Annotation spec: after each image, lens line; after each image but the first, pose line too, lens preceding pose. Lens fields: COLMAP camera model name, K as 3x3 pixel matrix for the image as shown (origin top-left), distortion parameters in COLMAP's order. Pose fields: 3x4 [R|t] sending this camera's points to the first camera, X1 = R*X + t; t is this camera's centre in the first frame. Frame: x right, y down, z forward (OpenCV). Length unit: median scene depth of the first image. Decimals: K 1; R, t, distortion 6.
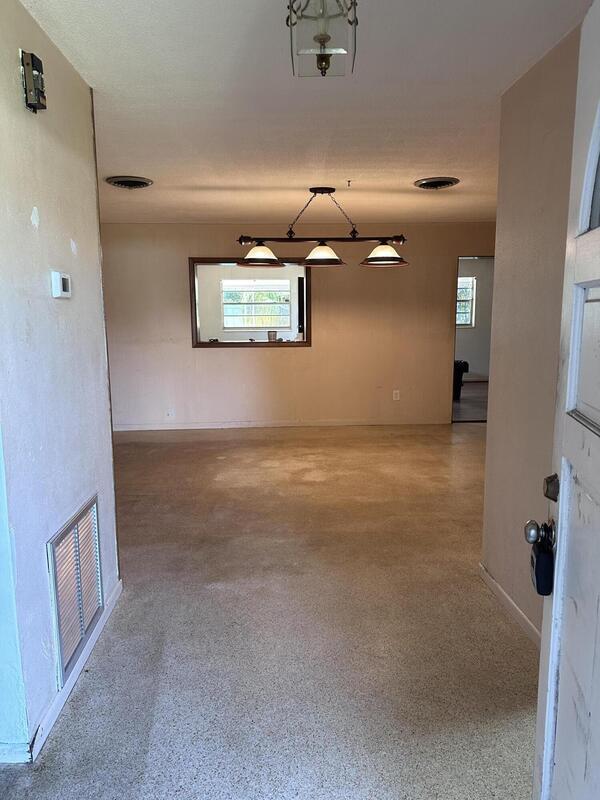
lens RADIAL K [[568.5, 0, 300.0], [0, 568.5, 400.0], [0, 0, 1]] dist [0.001094, -0.007356]
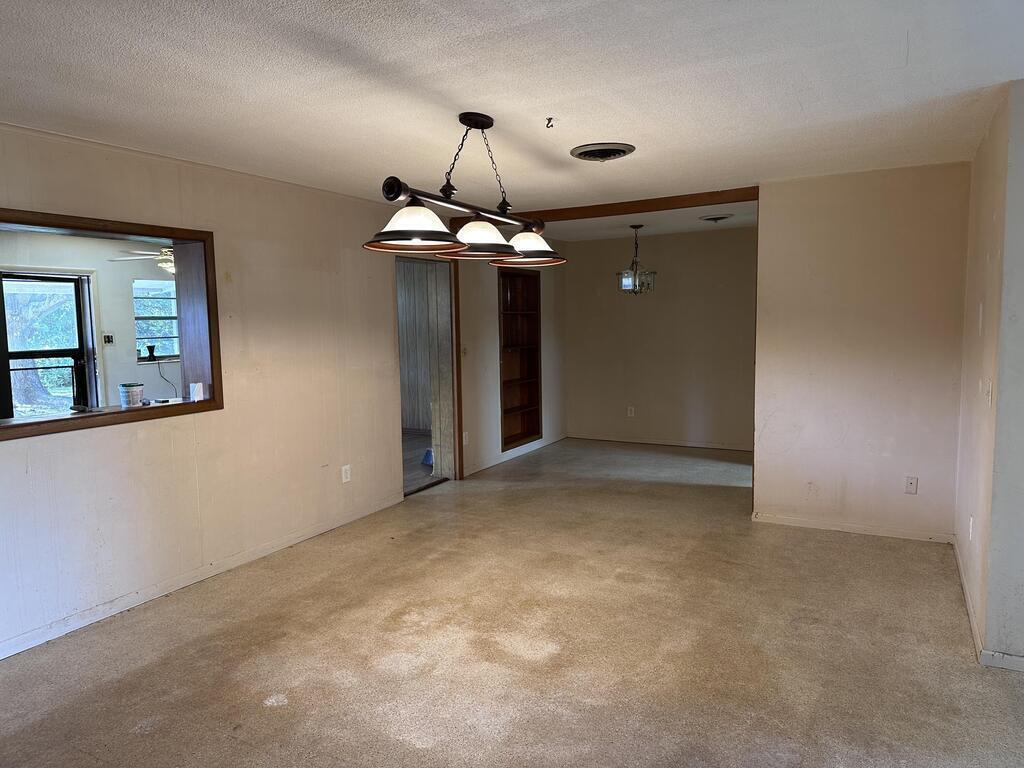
lens RADIAL K [[727.7, 0, 512.0], [0, 727.7, 384.0], [0, 0, 1]] dist [0.001094, -0.007356]
pose [[0.512679, -0.085807, 0.854282, -0.536210], [0.146611, 0.989129, 0.011366, -0.117449], [-0.845970, 0.119420, 0.519686, 0.622112]]
